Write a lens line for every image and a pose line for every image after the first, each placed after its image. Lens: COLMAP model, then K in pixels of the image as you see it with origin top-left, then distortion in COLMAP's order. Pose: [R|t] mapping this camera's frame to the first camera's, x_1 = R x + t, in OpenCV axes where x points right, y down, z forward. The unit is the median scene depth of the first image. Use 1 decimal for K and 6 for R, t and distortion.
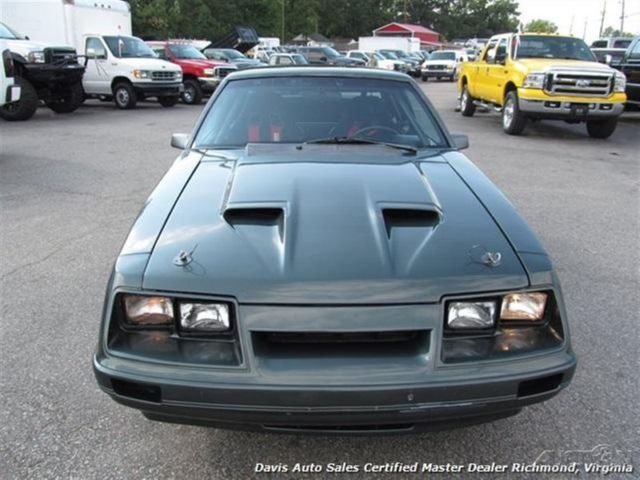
lens RADIAL K [[534.4, 0, 324.3], [0, 534.4, 240.5], [0, 0, 1]] dist [-0.060309, 0.022541]
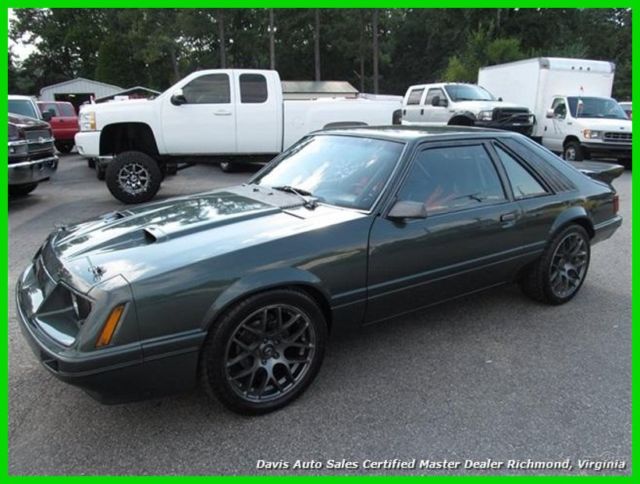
lens RADIAL K [[521.5, 0, 325.0], [0, 521.5, 243.5], [0, 0, 1]] dist [-0.056006, 0.011289]
pose [[0.541934, 0.196914, -0.817027, 0.202960], [-0.271591, 0.961035, 0.051476, -0.031500], [0.795328, 0.194000, 0.574298, 0.089461]]
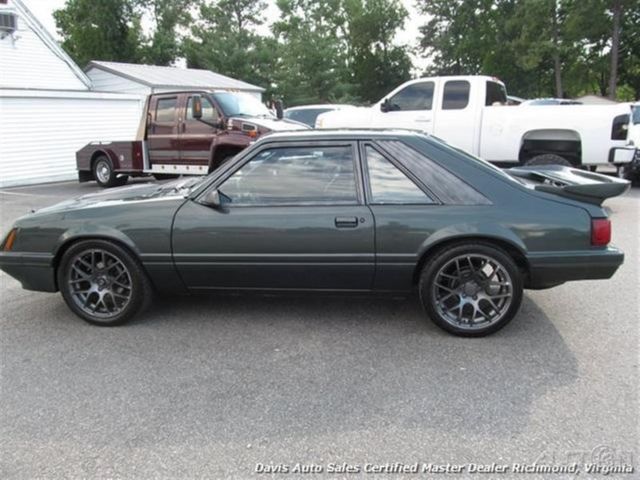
lens RADIAL K [[534.4, 0, 324.3], [0, 534.4, 240.5], [0, 0, 1]] dist [-0.060309, 0.022541]
pose [[-0.151581, 0.206230, -0.966691, 0.284362], [-0.316573, 0.916347, 0.245130, -0.097885], [0.936378, 0.343186, -0.073614, 0.291832]]
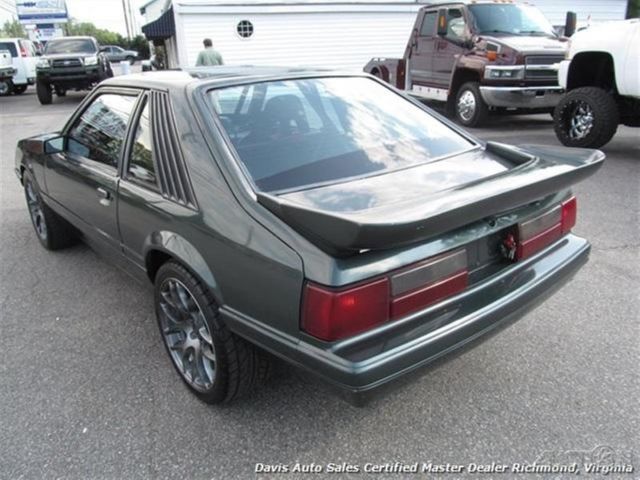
lens RADIAL K [[534.4, 0, 324.3], [0, 534.4, 240.5], [0, 0, 1]] dist [-0.060309, 0.022541]
pose [[-0.770602, 0.230500, -0.594173, 0.112212], [-0.200302, 0.797468, 0.569143, -0.156767], [0.605022, 0.557597, -0.568362, 0.436751]]
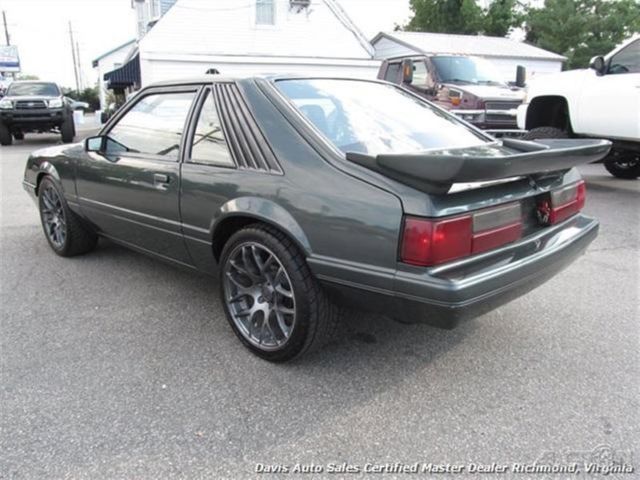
lens RADIAL K [[534.4, 0, 324.3], [0, 534.4, 240.5], [0, 0, 1]] dist [-0.060309, 0.022541]
pose [[-0.705550, 0.168136, -0.688425, 0.154161], [-0.247300, 0.851960, 0.461528, -0.136602], [0.664110, 0.495878, -0.559521, 0.438470]]
